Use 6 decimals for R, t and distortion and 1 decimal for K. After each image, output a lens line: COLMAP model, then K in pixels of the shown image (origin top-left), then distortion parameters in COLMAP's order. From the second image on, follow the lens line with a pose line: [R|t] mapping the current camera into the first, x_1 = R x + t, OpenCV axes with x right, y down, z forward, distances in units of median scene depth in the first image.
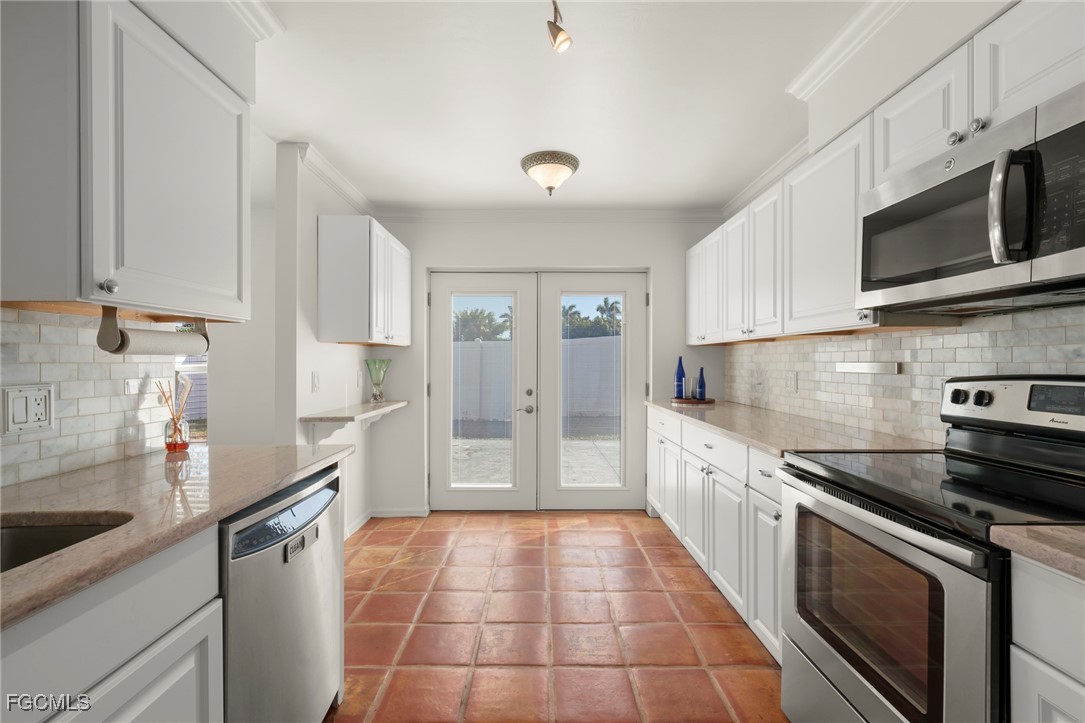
lens RADIAL K [[476.2, 0, 549.6], [0, 476.2, 365.5], [0, 0, 1]] dist [0.000690, 0.000259]
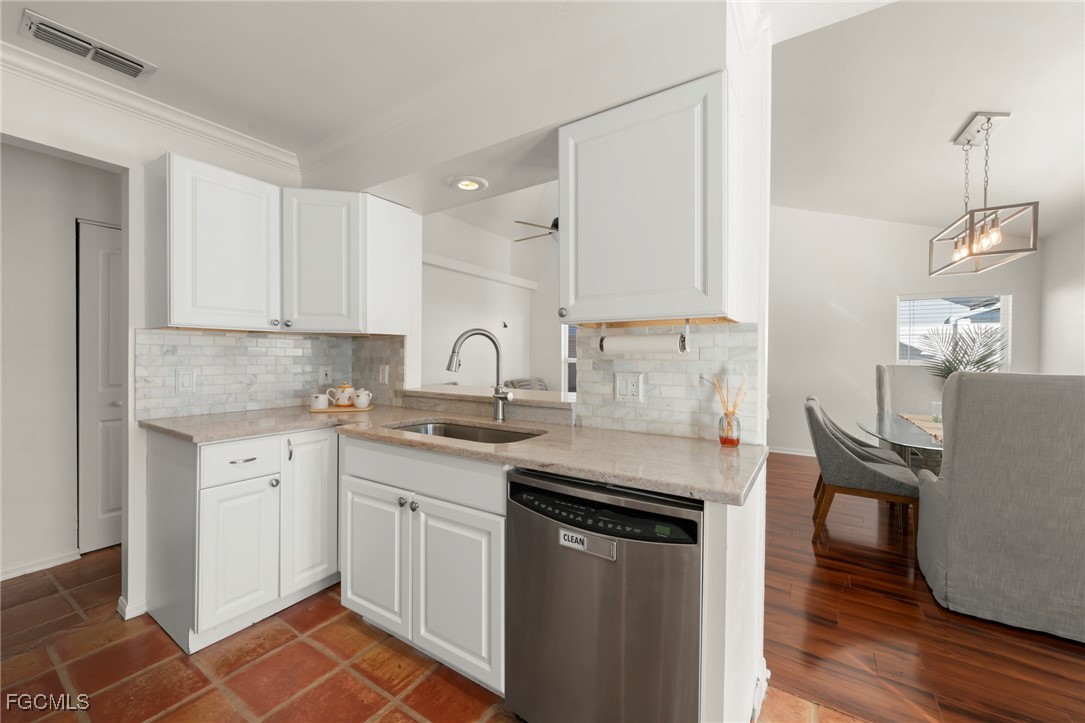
lens RADIAL K [[418.5, 0, 550.2], [0, 418.5, 358.6], [0, 0, 1]] dist [-0.001240, -0.000558]
pose [[-0.558352, 0.000996, -0.829604, 0.197908], [-0.011726, 0.999890, 0.009092, -0.014435], [0.829521, 0.014804, -0.558279, 1.219232]]
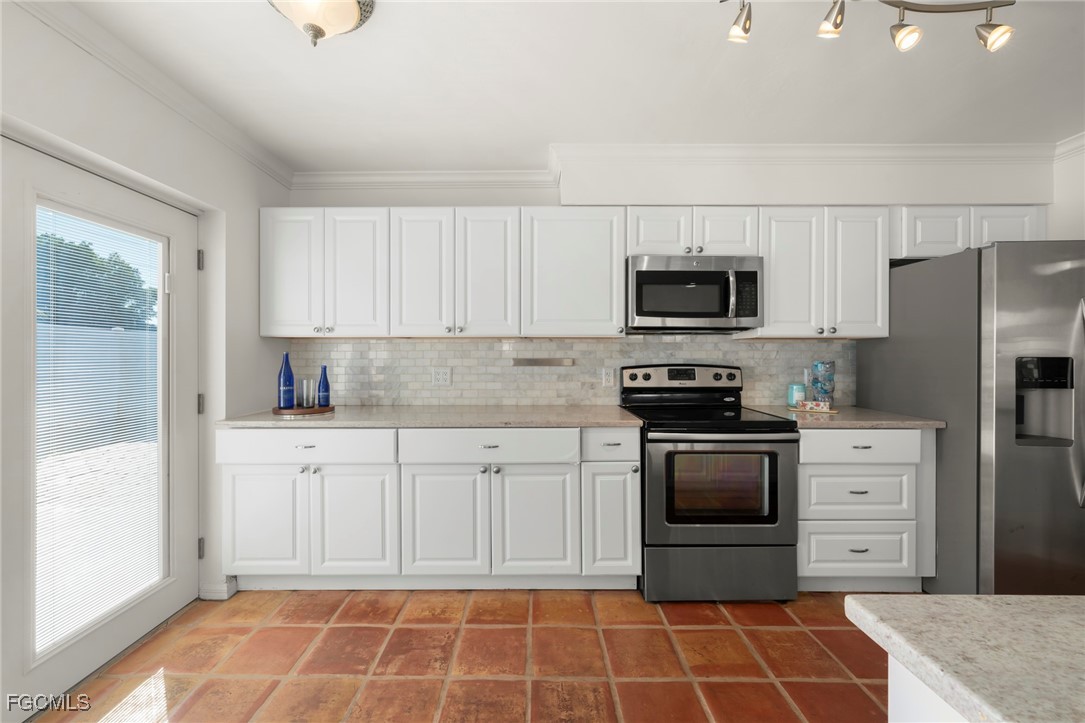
lens RADIAL K [[418.5, 0, 532.2], [0, 418.5, 355.1], [0, 0, 1]] dist [-0.001240, -0.000558]
pose [[0.031339, -0.001277, 0.999508, -0.818363], [0.007476, 0.999972, 0.001043, -0.025690], [-0.999481, 0.007439, 0.031348, 1.353509]]
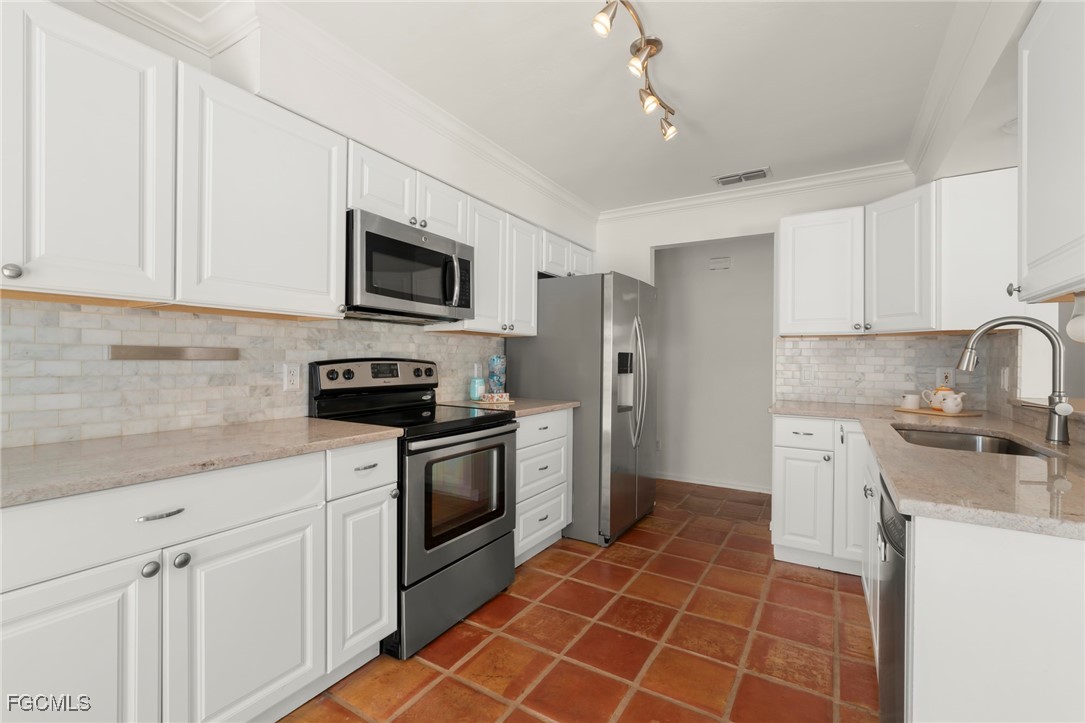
lens RADIAL K [[476.2, 0, 539.2], [0, 476.2, 359.8], [0, 0, 1]] dist [0.000690, 0.000259]
pose [[-0.839563, -0.009076, 0.543186, -0.393798], [-0.005737, 0.999953, 0.007842, 0.007152], [-0.543231, 0.003467, -0.839576, 1.840118]]
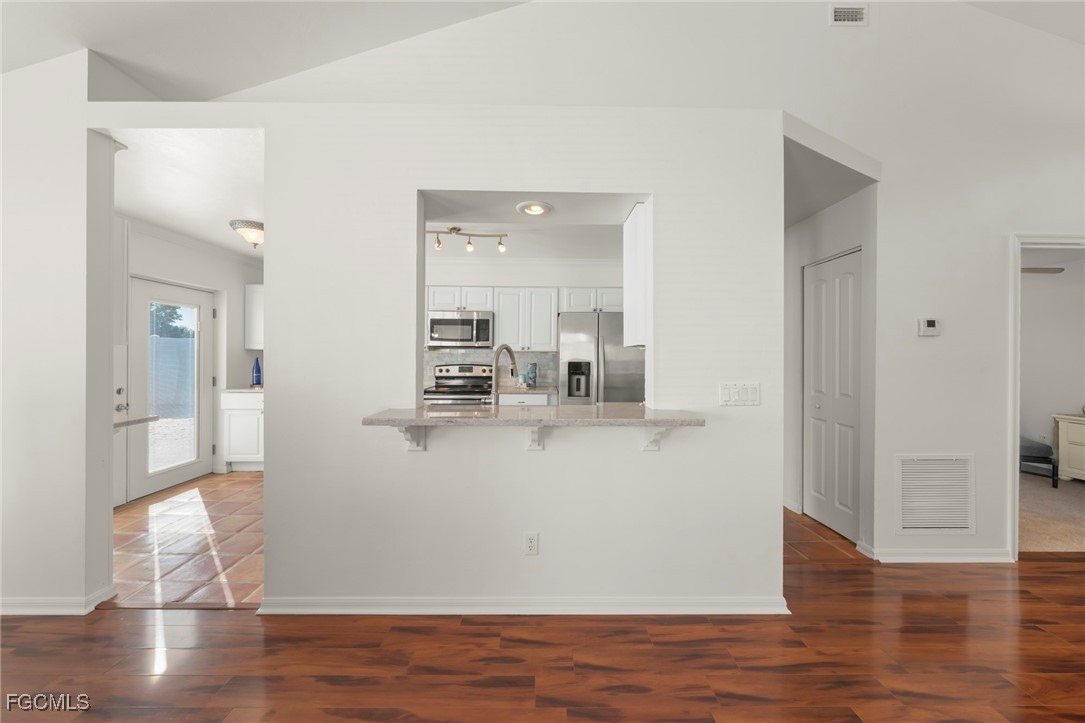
lens RADIAL K [[390.3, 0, 540.7], [0, 390.3, 357.1], [0, 0, 1]] dist [0.000106, -0.000074]
pose [[0.010589, -0.000441, 0.999944, -2.162838], [0.001420, 0.999999, 0.000426, -0.039778], [-0.999943, 0.001416, 0.010590, 0.192990]]
